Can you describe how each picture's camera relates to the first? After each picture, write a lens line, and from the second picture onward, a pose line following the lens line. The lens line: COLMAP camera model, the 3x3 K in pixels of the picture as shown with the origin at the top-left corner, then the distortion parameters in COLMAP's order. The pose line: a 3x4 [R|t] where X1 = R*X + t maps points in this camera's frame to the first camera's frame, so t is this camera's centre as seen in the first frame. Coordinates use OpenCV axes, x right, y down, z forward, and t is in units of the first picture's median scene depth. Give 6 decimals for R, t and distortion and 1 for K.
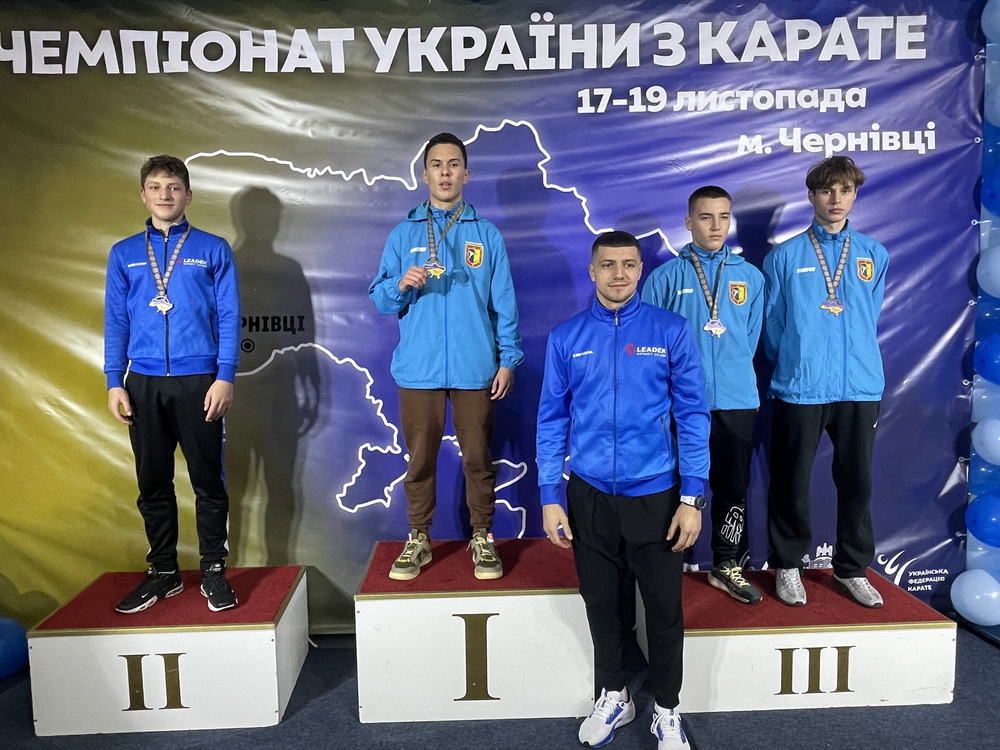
lens RADIAL K [[698.4, 0, 501.8], [0, 698.4, 376.0], [0, 0, 1]] dist [0.002194, 0.000118]
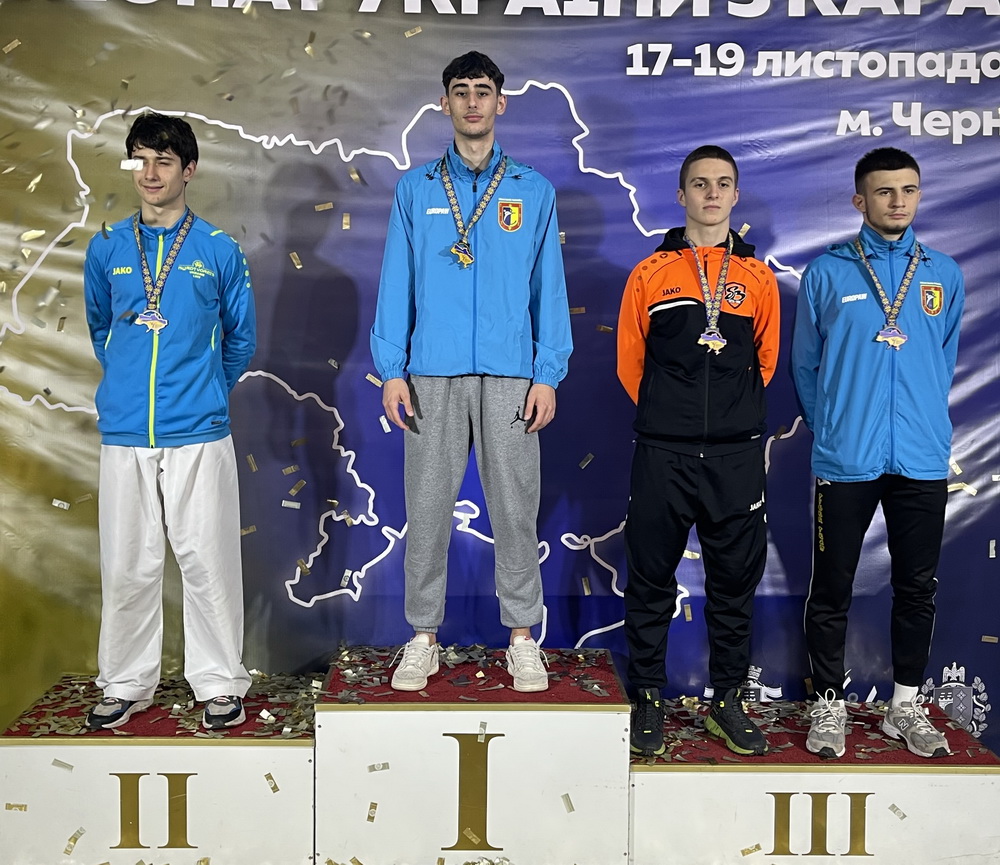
lens RADIAL K [[1013.3, 0, 498.7], [0, 1013.3, 433.3], [0, 0, 1]] dist [0.016893, 0.000000]
pose [[0.999375, 0.026737, -0.023103, 0.007176], [-0.026506, 0.999596, 0.010245, 0.001312], [0.023368, -0.009626, 0.999681, -0.102079]]
